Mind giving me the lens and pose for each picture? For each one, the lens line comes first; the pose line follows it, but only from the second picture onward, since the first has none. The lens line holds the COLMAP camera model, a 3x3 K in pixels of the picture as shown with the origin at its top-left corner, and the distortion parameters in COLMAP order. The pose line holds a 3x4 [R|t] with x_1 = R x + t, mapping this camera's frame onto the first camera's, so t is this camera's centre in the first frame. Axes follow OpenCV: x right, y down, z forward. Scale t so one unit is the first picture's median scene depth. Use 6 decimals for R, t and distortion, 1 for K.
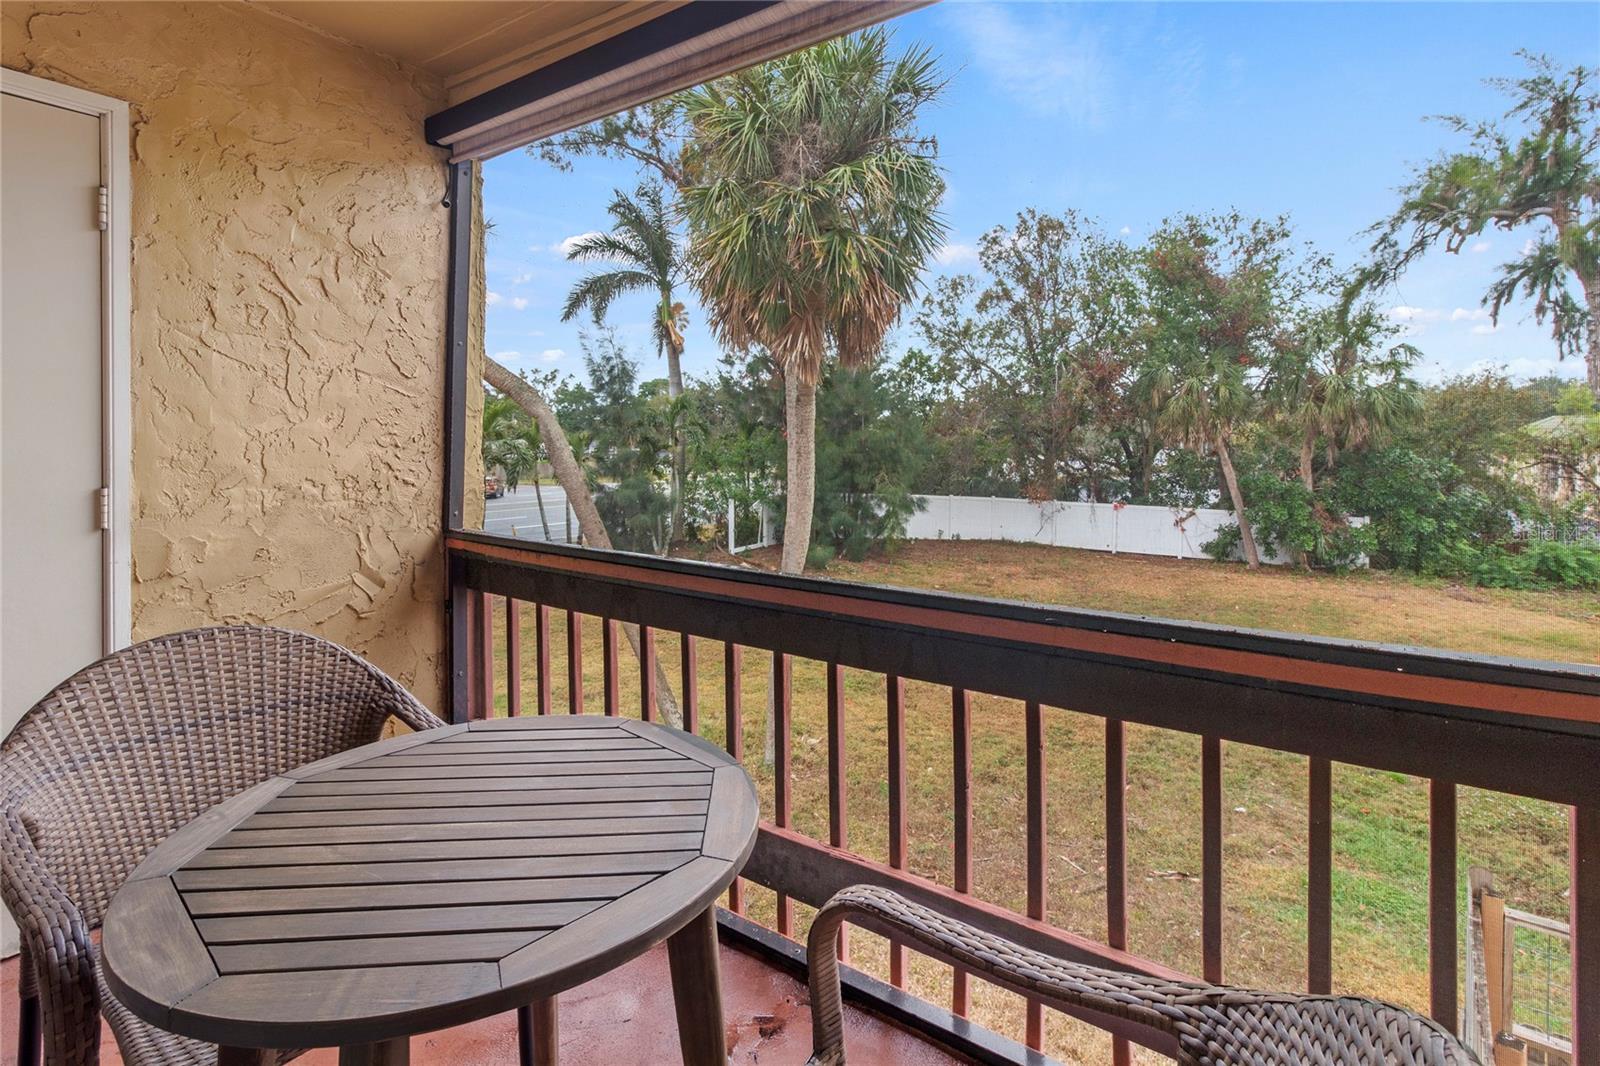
lens RADIAL K [[773.6, 0, 815.8], [0, 773.6, 452.1], [0, 0, 1]] dist [0.000244, 0.000780]
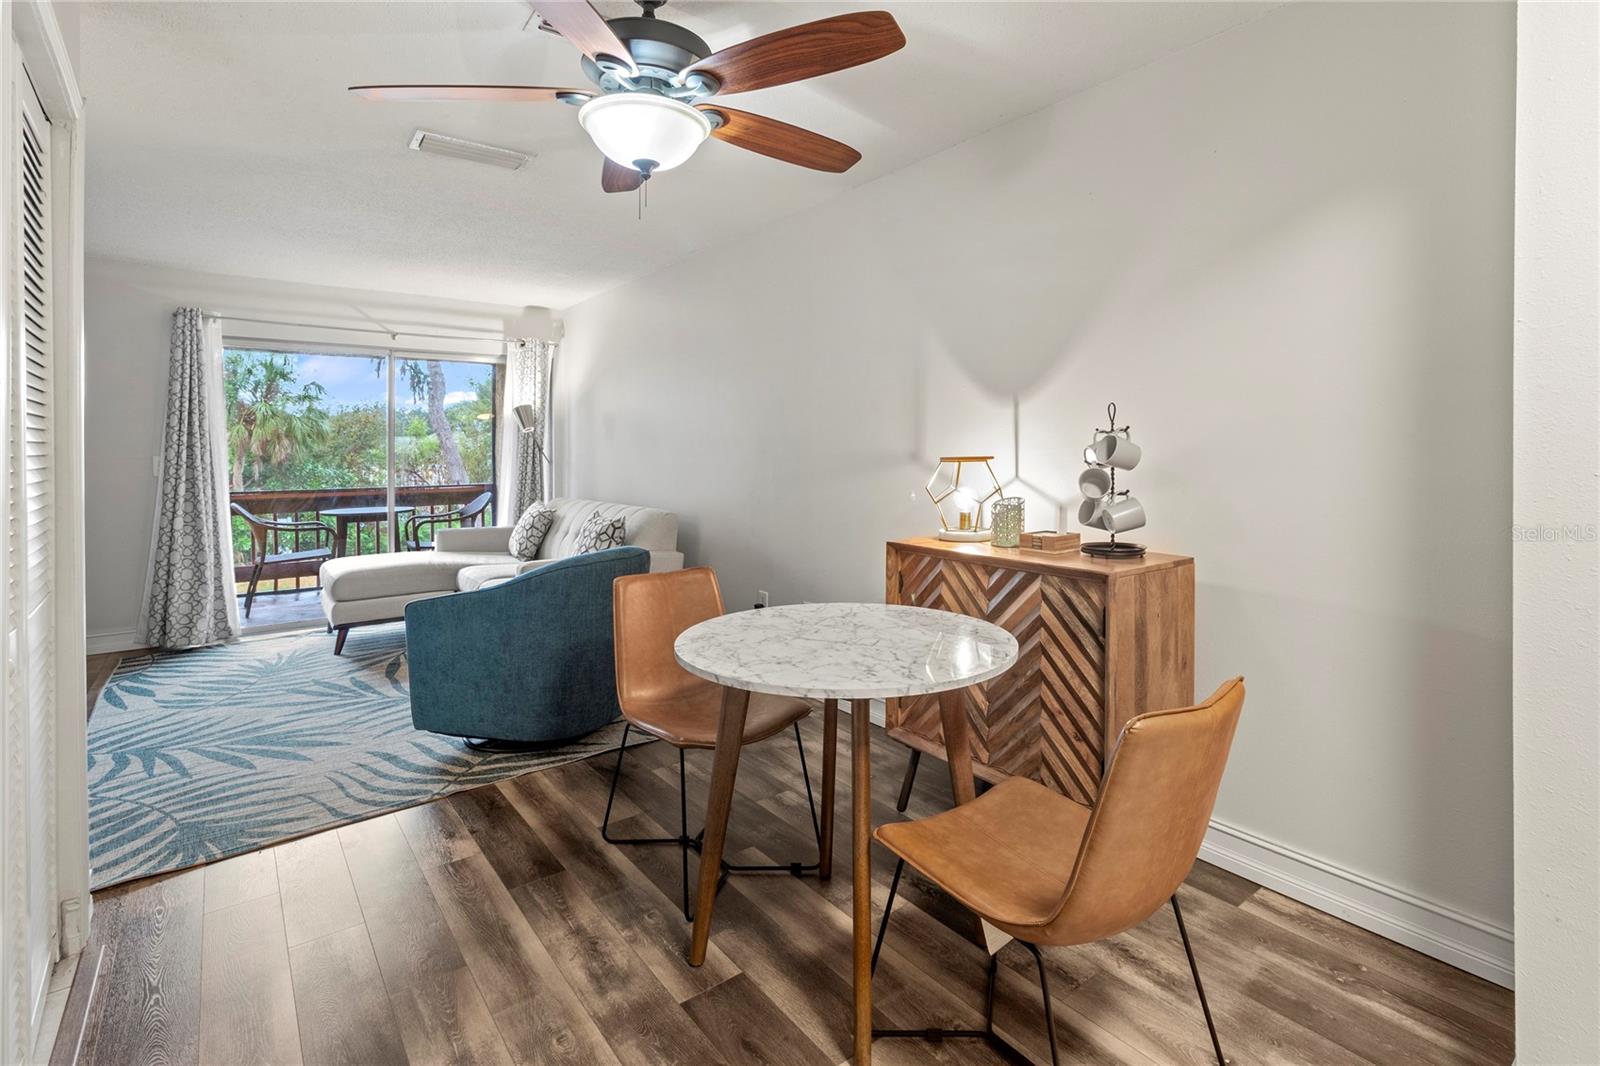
lens RADIAL K [[754.2, 0, 809.2], [0, 754.2, 448.2], [0, 0, 1]] dist [-0.002954, 0.000070]
pose [[0.298223, -0.000222, 0.954496, -0.200916], [0.026056, 0.999629, -0.007908, 0.002667], [-0.954141, 0.027229, 0.298118, -0.168625]]
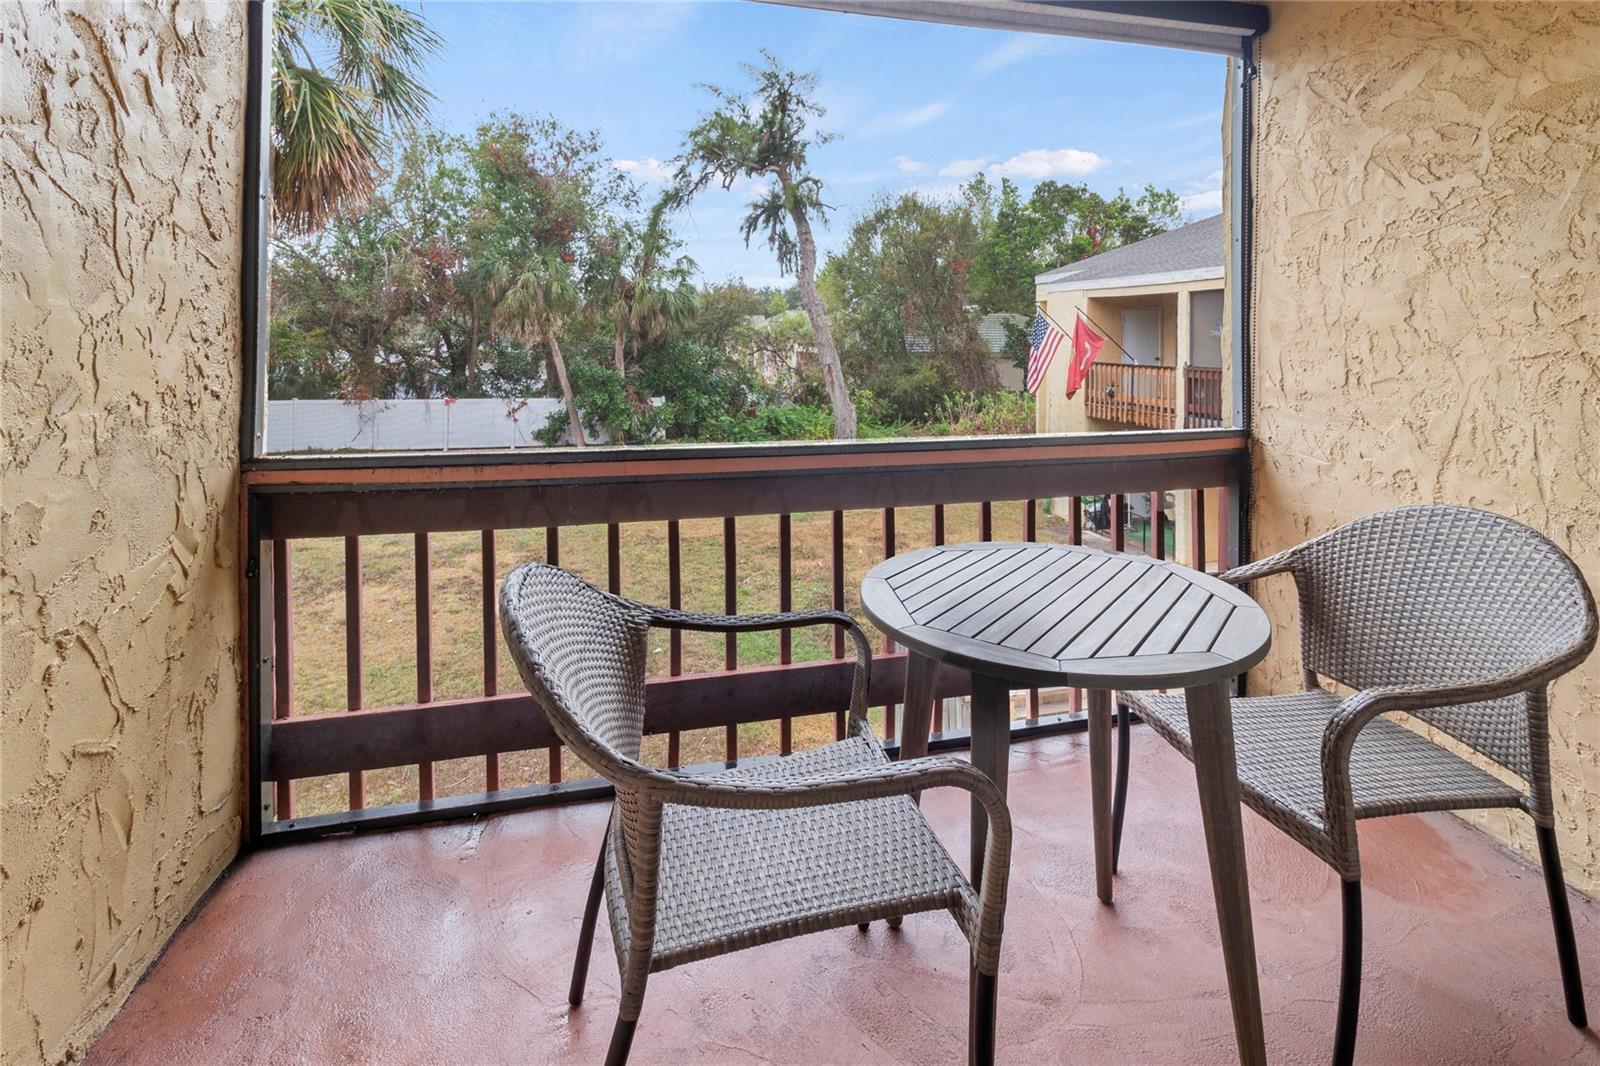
lens RADIAL K [[789.6, 0, 822.2], [0, 789.6, 344.2], [0, 0, 1]] dist [0.002342, 0.000275]
pose [[0.647460, -0.007277, 0.762064, -0.065785], [0.007562, 0.999967, 0.003124, -0.000255], [-0.762062, 0.003740, 0.647494, 0.013287]]
